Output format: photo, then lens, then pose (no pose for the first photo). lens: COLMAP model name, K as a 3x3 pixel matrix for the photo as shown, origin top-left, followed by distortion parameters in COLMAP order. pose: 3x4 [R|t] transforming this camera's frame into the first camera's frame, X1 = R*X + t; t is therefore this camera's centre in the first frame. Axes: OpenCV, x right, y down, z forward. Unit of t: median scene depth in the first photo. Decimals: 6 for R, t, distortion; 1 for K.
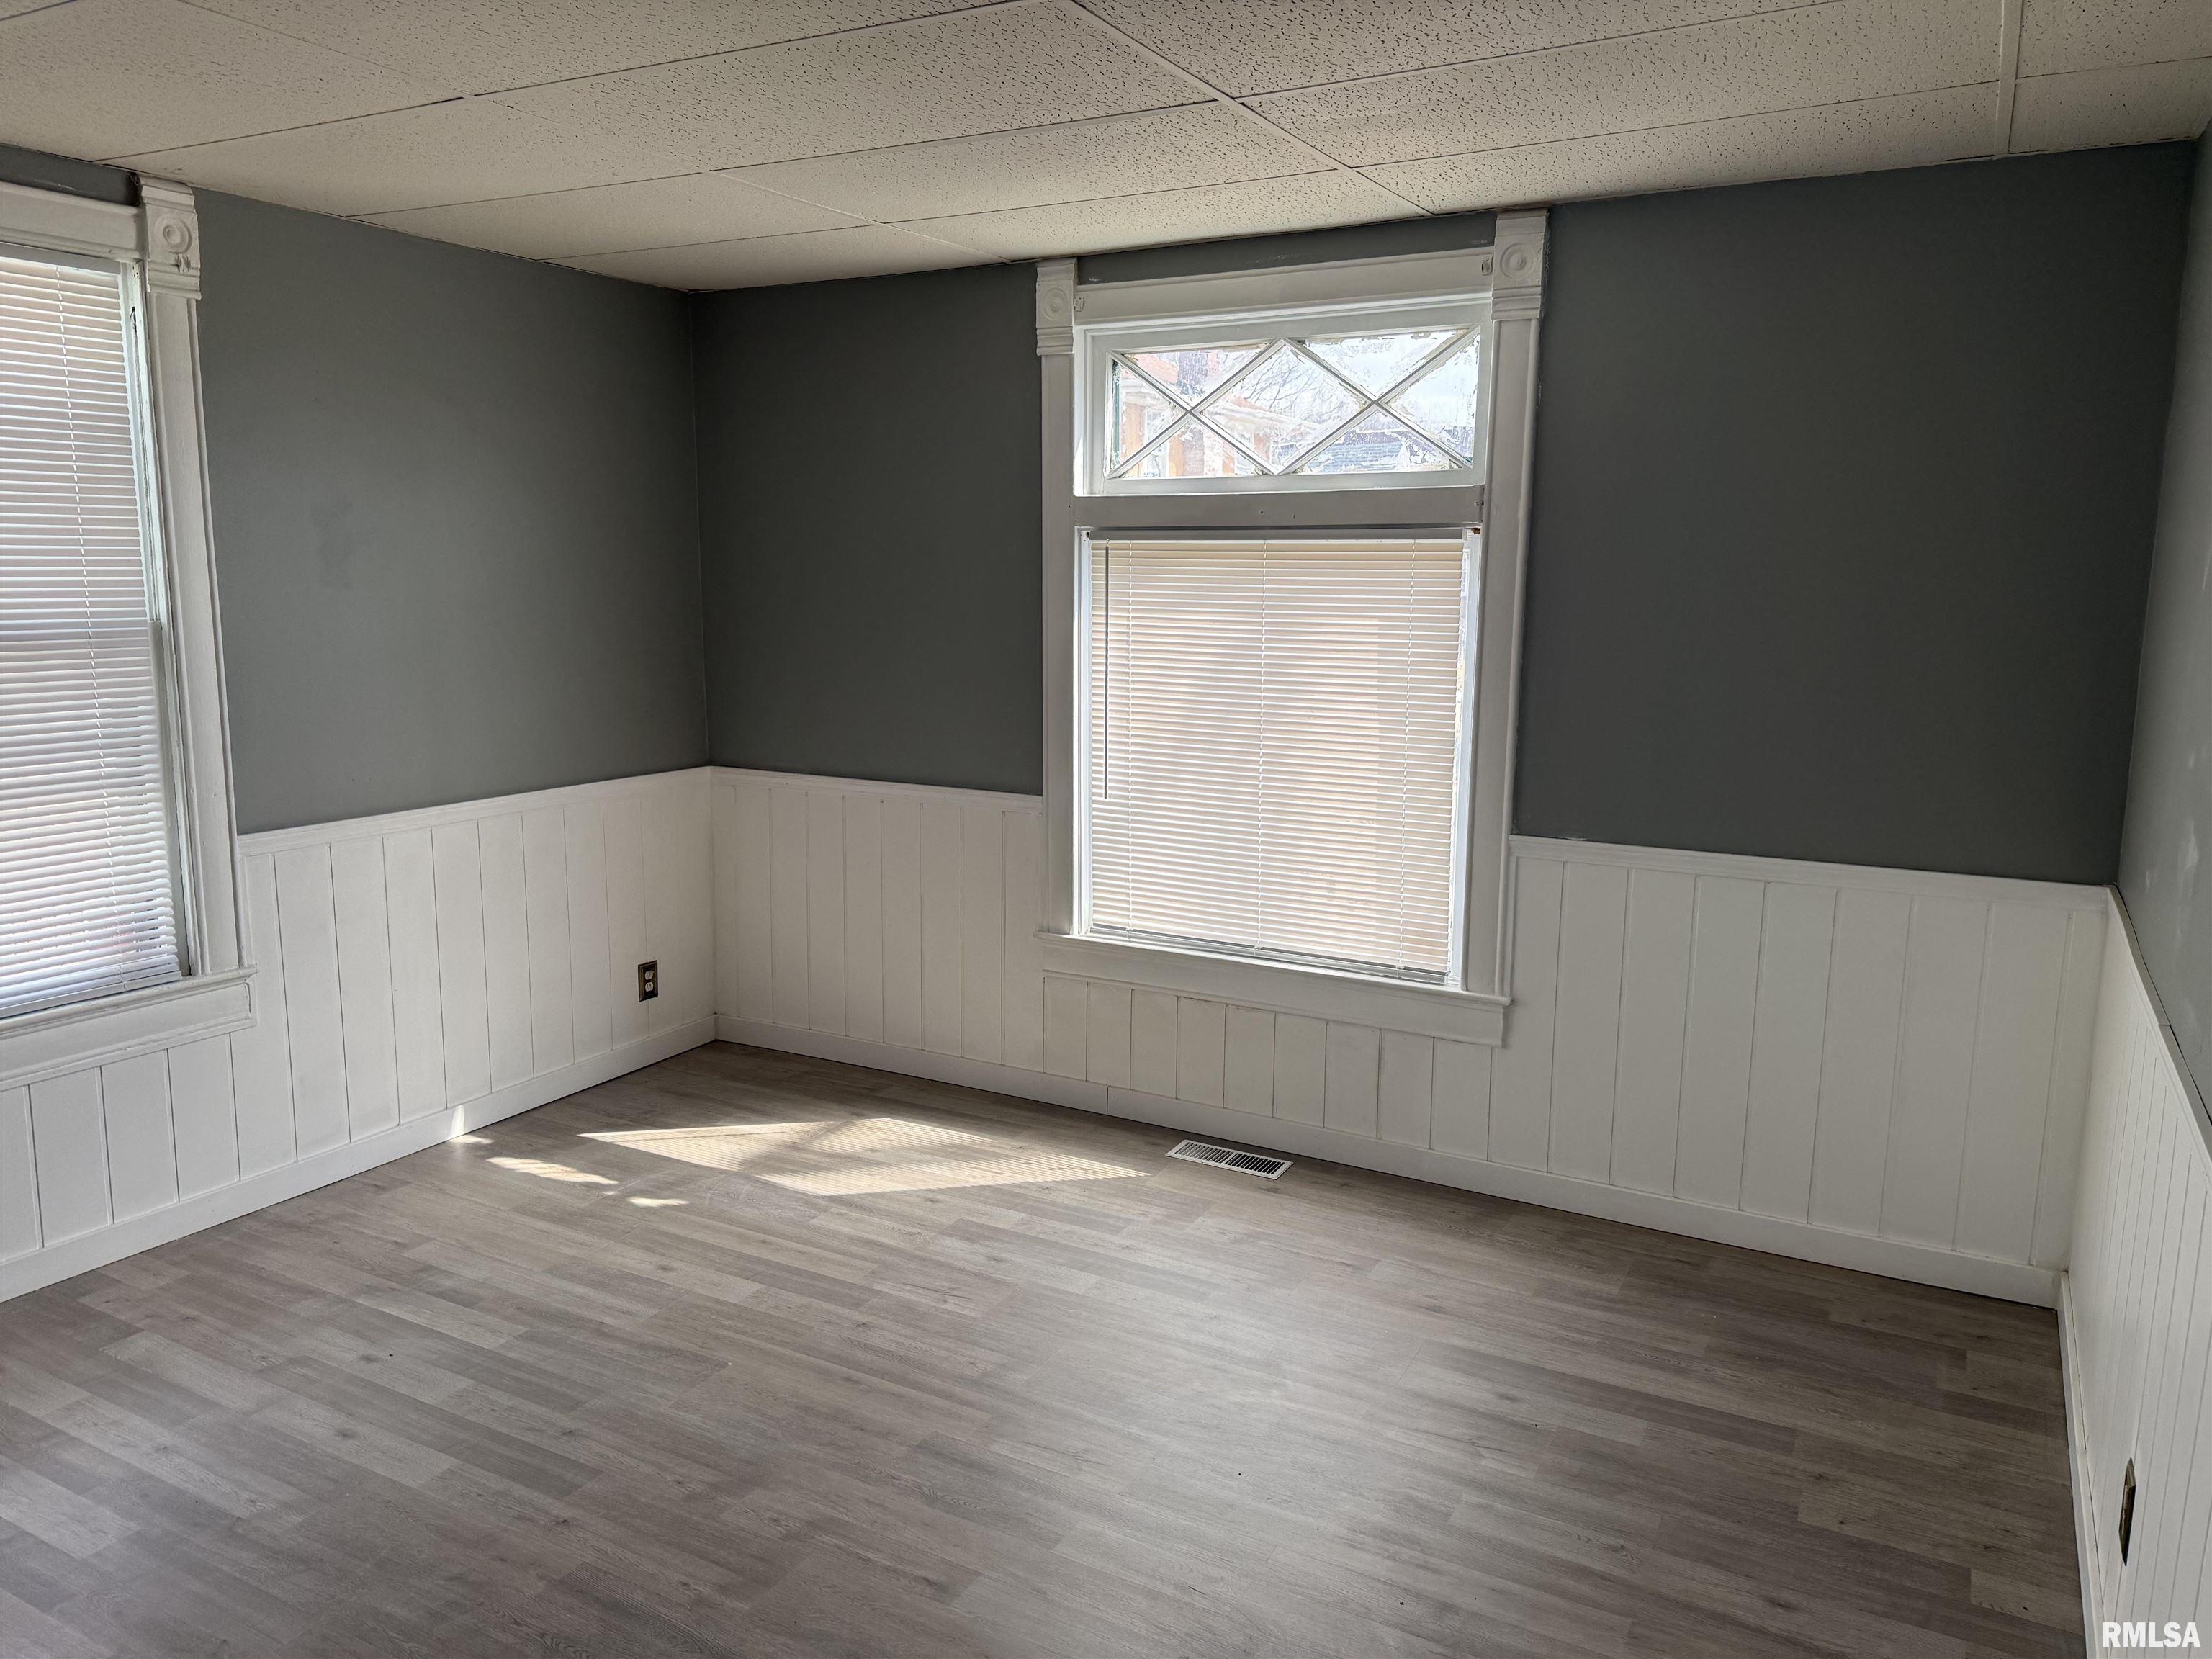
lens RADIAL K [[1565.2, 0, 1094.5], [0, 1565.2, 806.8], [0, 0, 1]] dist [0.058376, -0.046924]
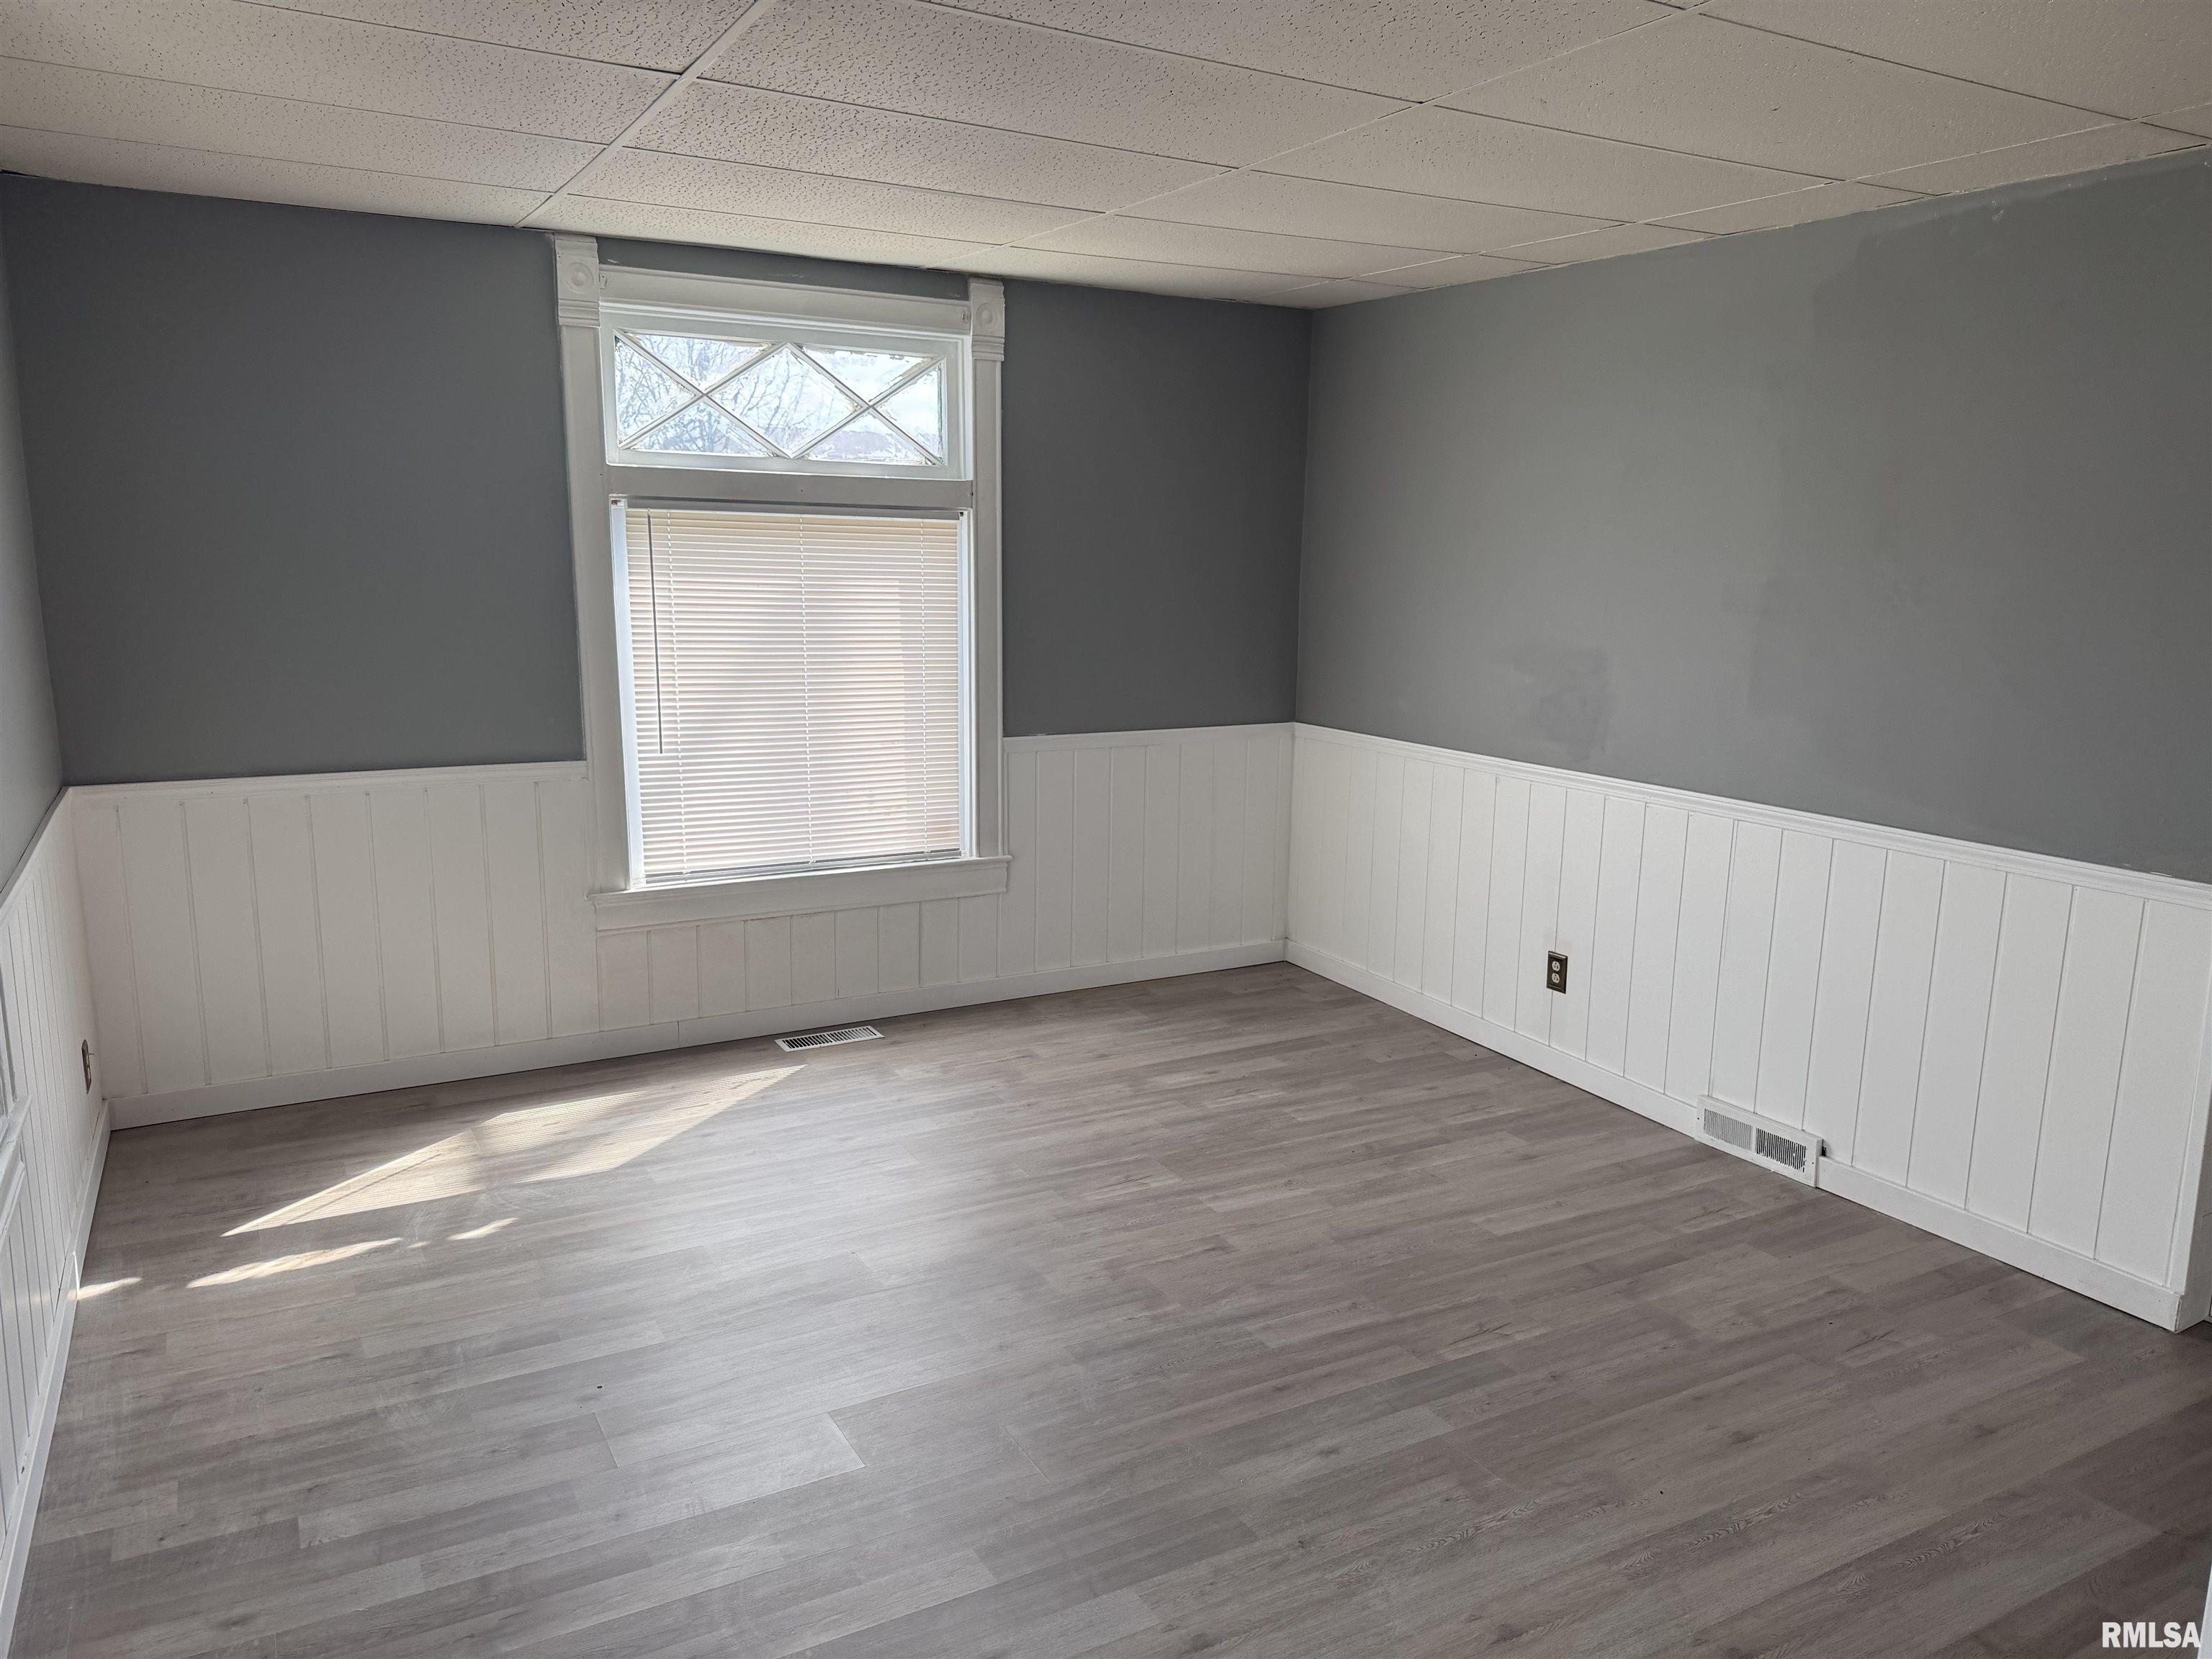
lens RADIAL K [[1565.2, 0, 1086.0], [0, 1565.2, 842.2], [0, 0, 1]] dist [0.058376, -0.046924]
pose [[0.511668, -0.150500, 0.845899, -0.827846], [0.123318, 0.987209, 0.101050, -0.019552], [-0.850287, 0.052611, 0.523682, 0.211450]]
